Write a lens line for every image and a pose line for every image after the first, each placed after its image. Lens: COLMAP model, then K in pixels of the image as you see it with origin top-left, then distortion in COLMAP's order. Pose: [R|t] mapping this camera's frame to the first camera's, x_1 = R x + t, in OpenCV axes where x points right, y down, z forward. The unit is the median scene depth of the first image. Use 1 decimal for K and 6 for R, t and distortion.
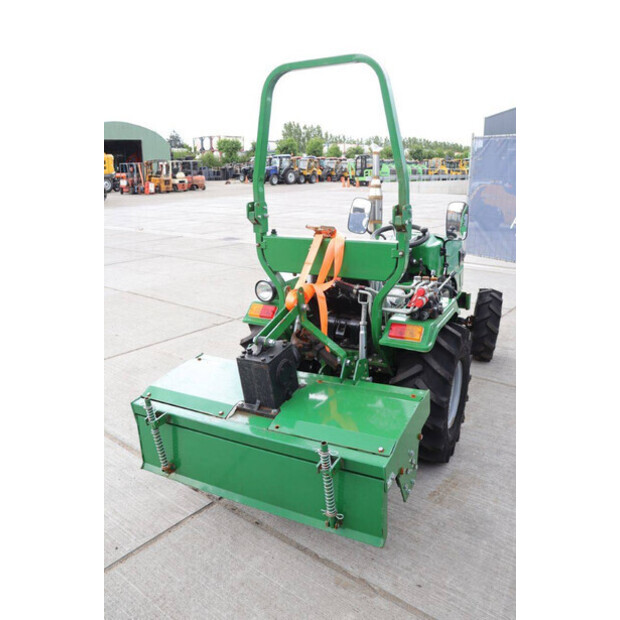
lens RADIAL K [[518.6, 0, 294.8], [0, 518.6, 321.2], [0, 0, 1]] dist [-0.105613, 0.029411]
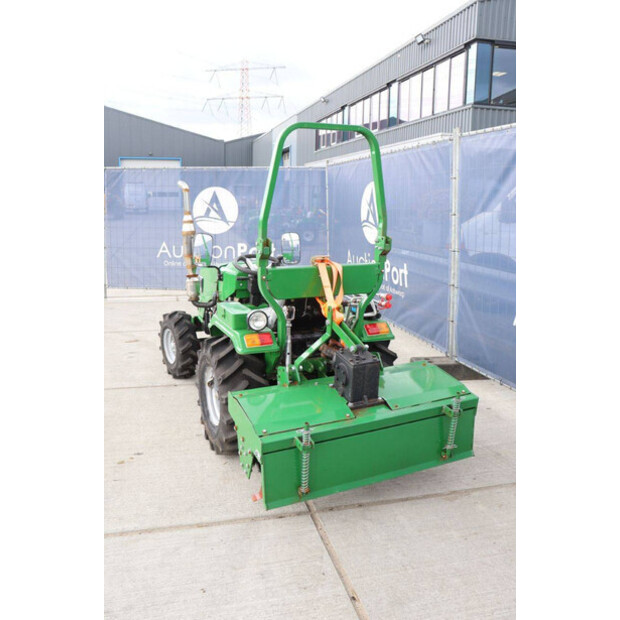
lens RADIAL K [[592.0, 0, 304.6], [0, 592.0, 314.5], [0, 0, 1]] dist [-0.085425, 0.000000]
pose [[0.581292, -0.145416, 0.800596, -1.150346], [0.216218, 0.976134, 0.020310, -0.087953], [-0.784442, 0.161297, 0.598861, 0.216601]]
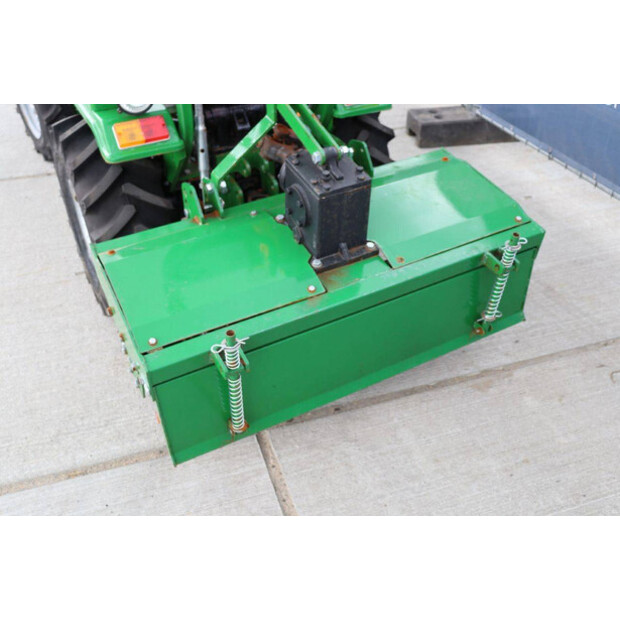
lens RADIAL K [[671.6, 0, 313.7], [0, 671.6, 323.2], [0, 0, 1]] dist [-0.045428, 0.000000]
pose [[0.517533, -0.505192, 0.690609, -0.676664], [0.242339, 0.860596, 0.447935, -0.141599], [-0.820629, -0.064460, 0.567814, 0.488356]]
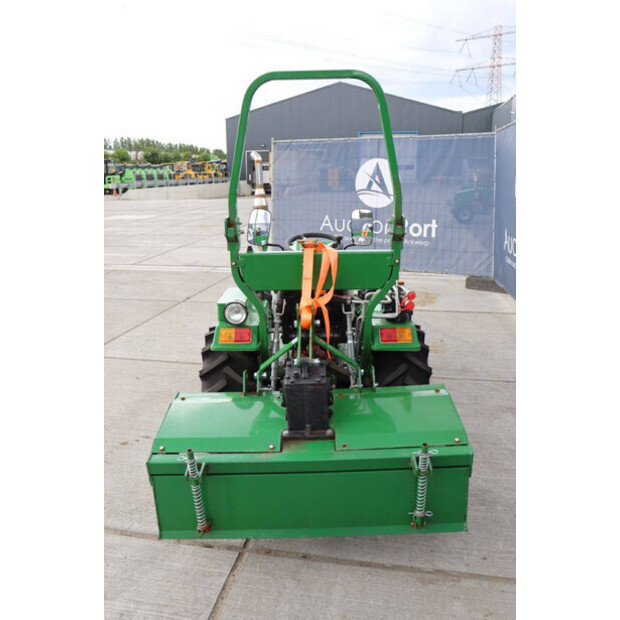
lens RADIAL K [[562.7, 0, 293.2], [0, 562.7, 320.8], [0, 0, 1]] dist [-0.068821, 0.000000]
pose [[0.880055, -0.124323, 0.458308, -0.499121], [0.137906, 0.990438, 0.003861, -0.040340], [-0.454406, 0.059805, 0.888785, 0.073676]]
